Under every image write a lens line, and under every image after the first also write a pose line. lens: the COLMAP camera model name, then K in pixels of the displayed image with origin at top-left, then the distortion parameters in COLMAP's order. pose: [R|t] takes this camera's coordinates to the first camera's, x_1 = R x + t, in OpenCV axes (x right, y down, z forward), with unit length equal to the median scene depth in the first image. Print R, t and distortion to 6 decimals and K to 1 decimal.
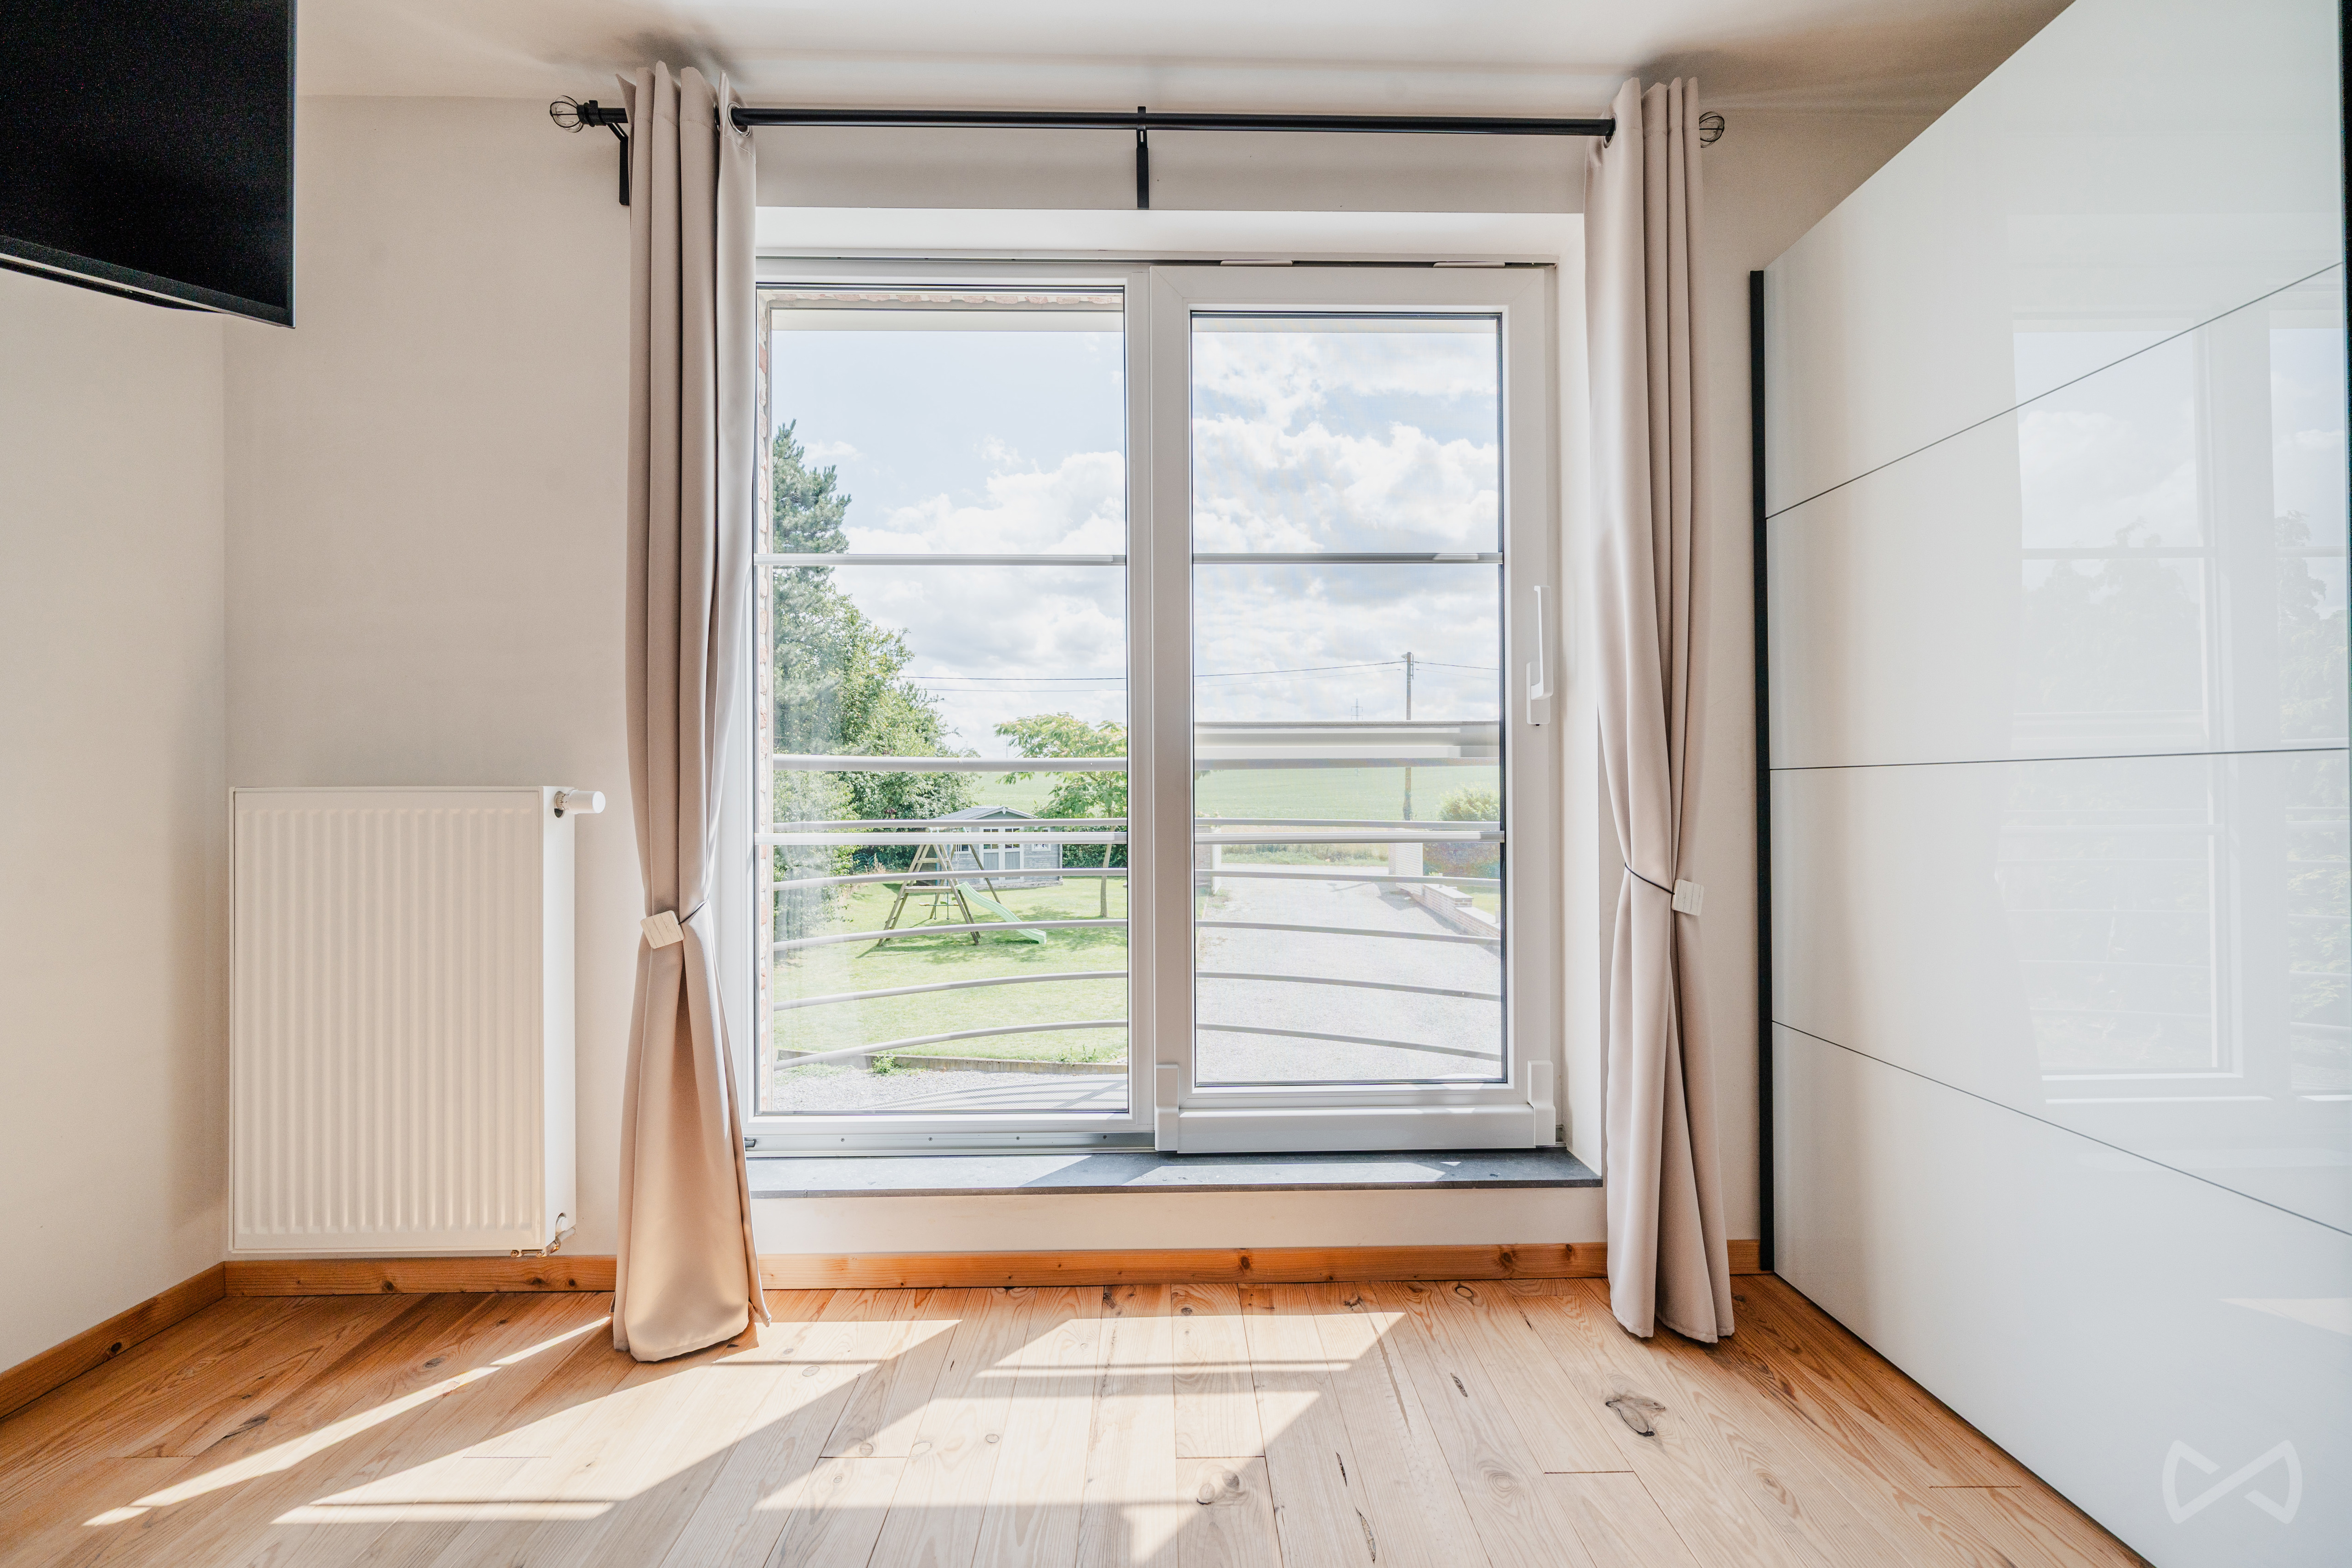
lens RADIAL K [[918.9, 0, 1171.2], [0, 918.9, 789.7], [0, 0, 1]] dist [-0.001212, 0.000230]
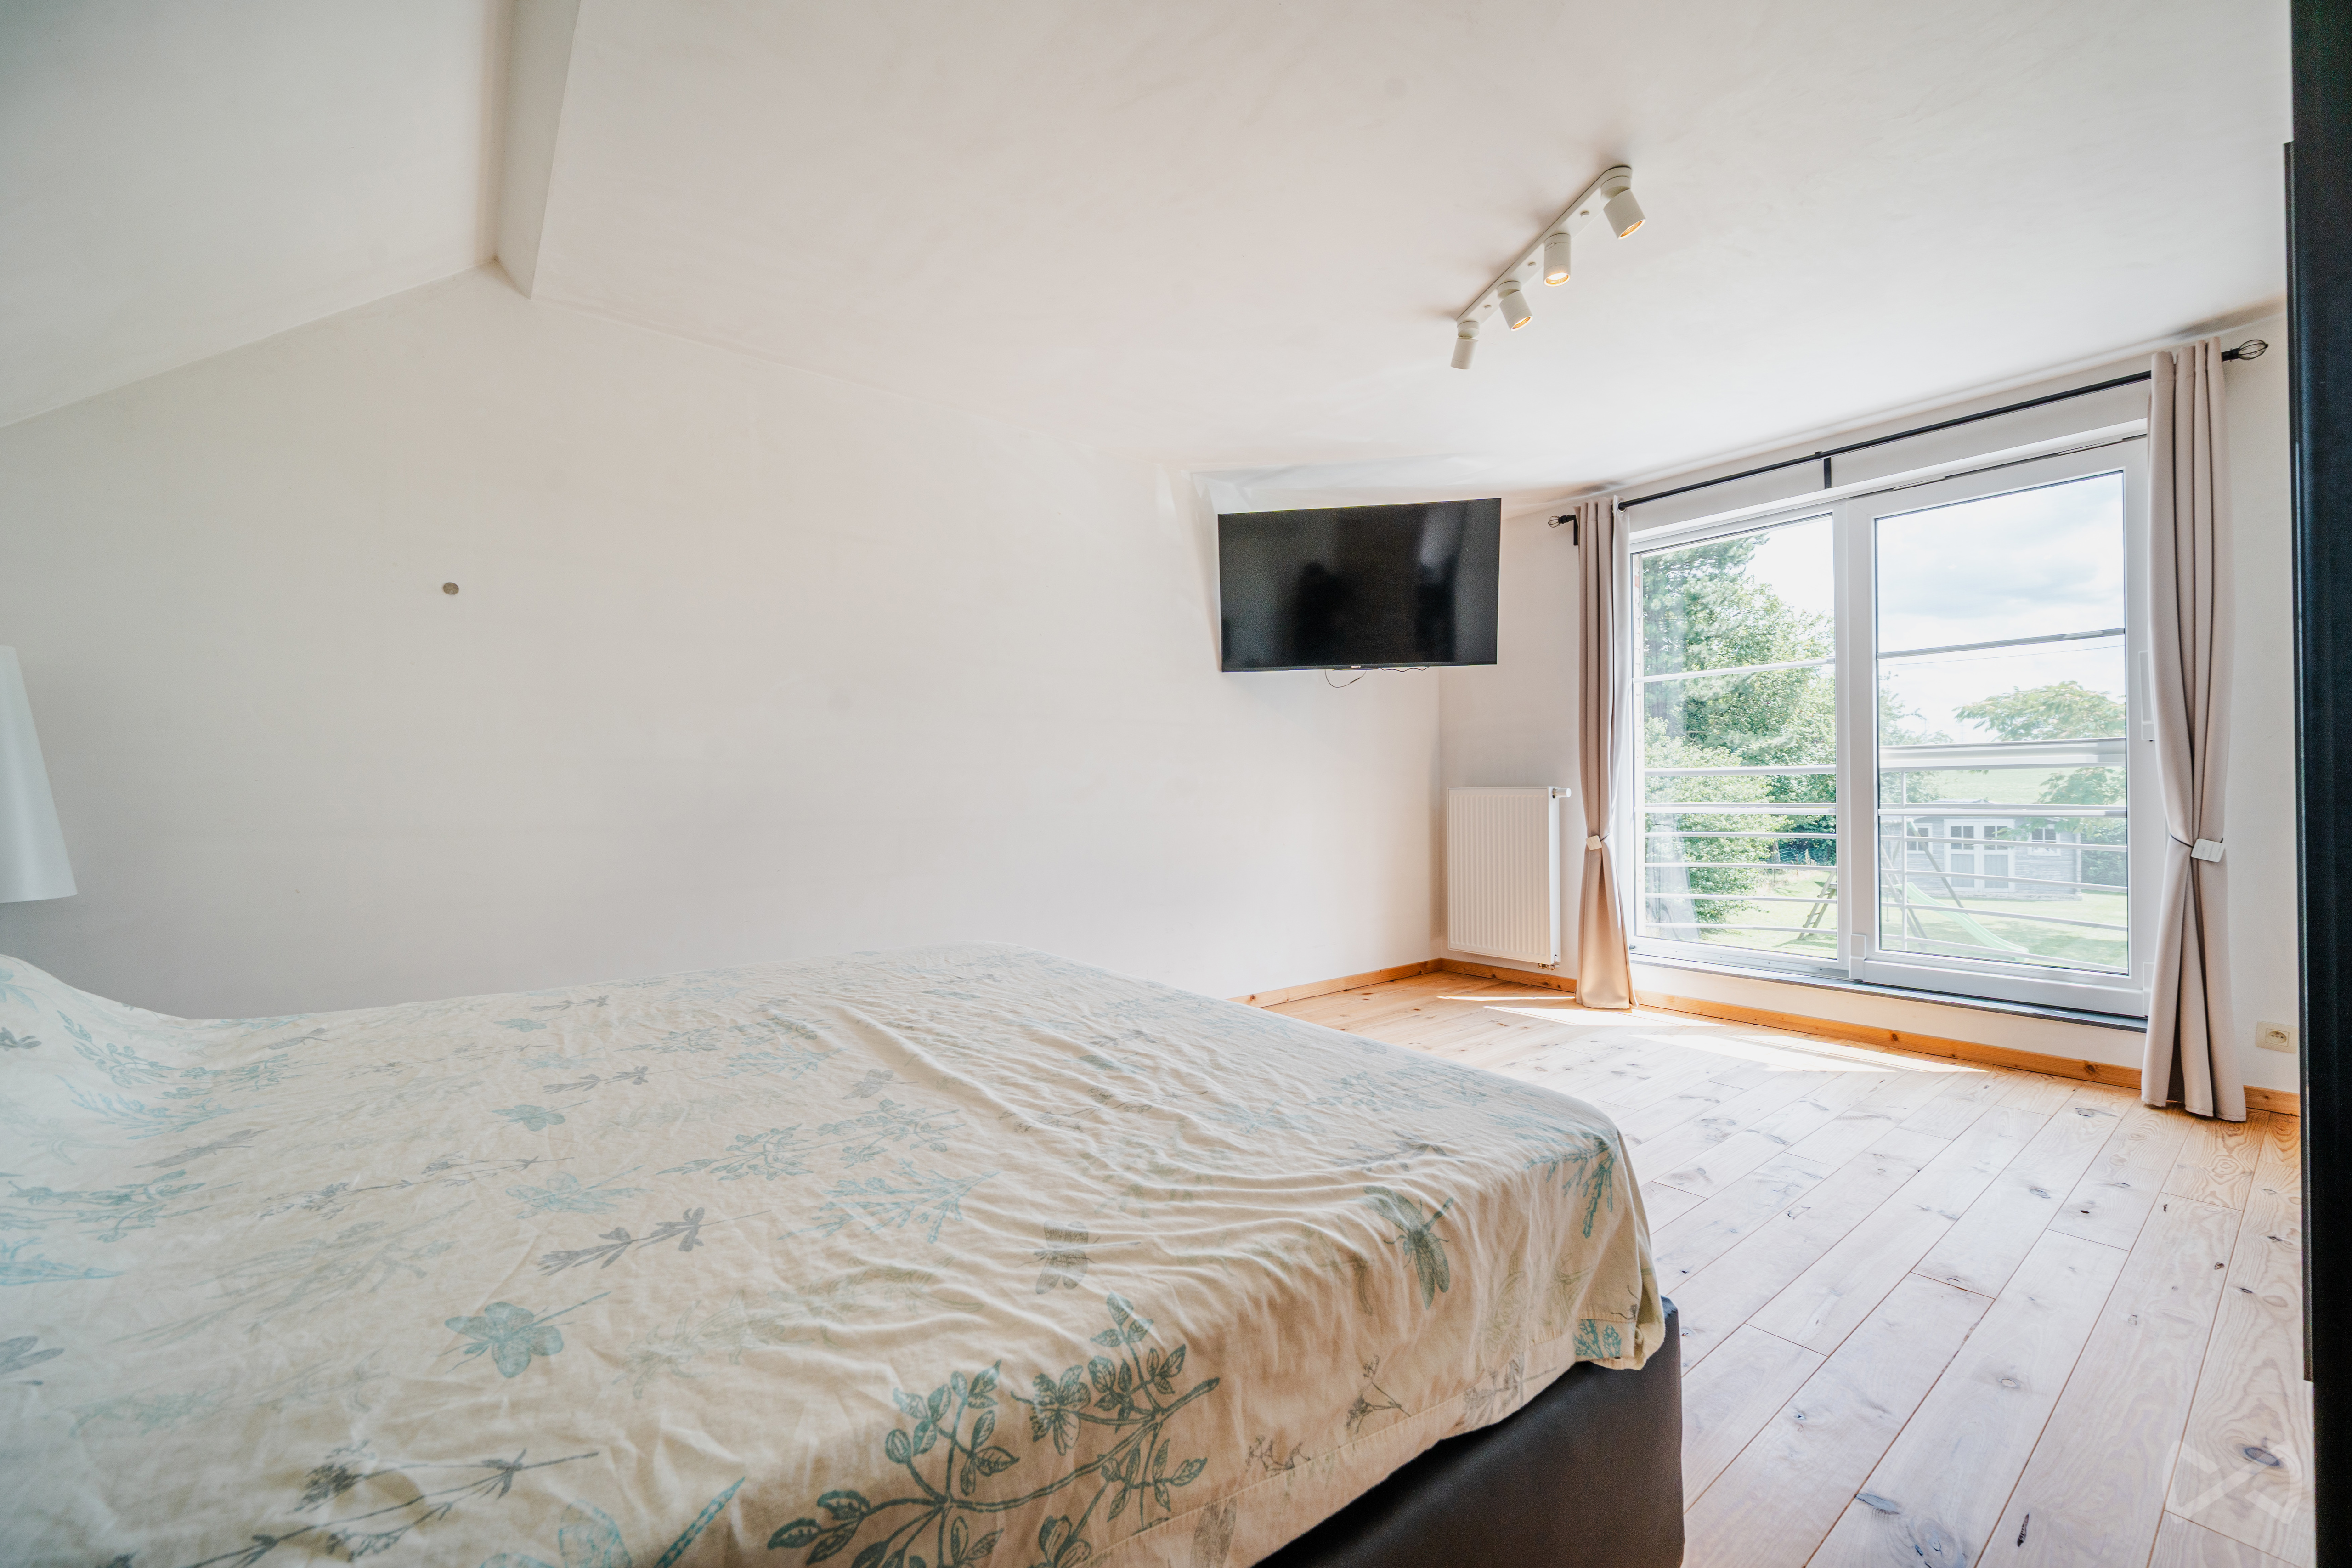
lens RADIAL K [[918.9, 0, 1168.5], [0, 918.9, 792.3], [0, 0, 1]] dist [-0.001212, 0.000230]
pose [[0.596117, -0.001313, -0.802896, 0.710883], [0.010154, 0.999931, 0.005904, -0.011467], [0.802833, -0.011672, 0.596090, -1.318114]]
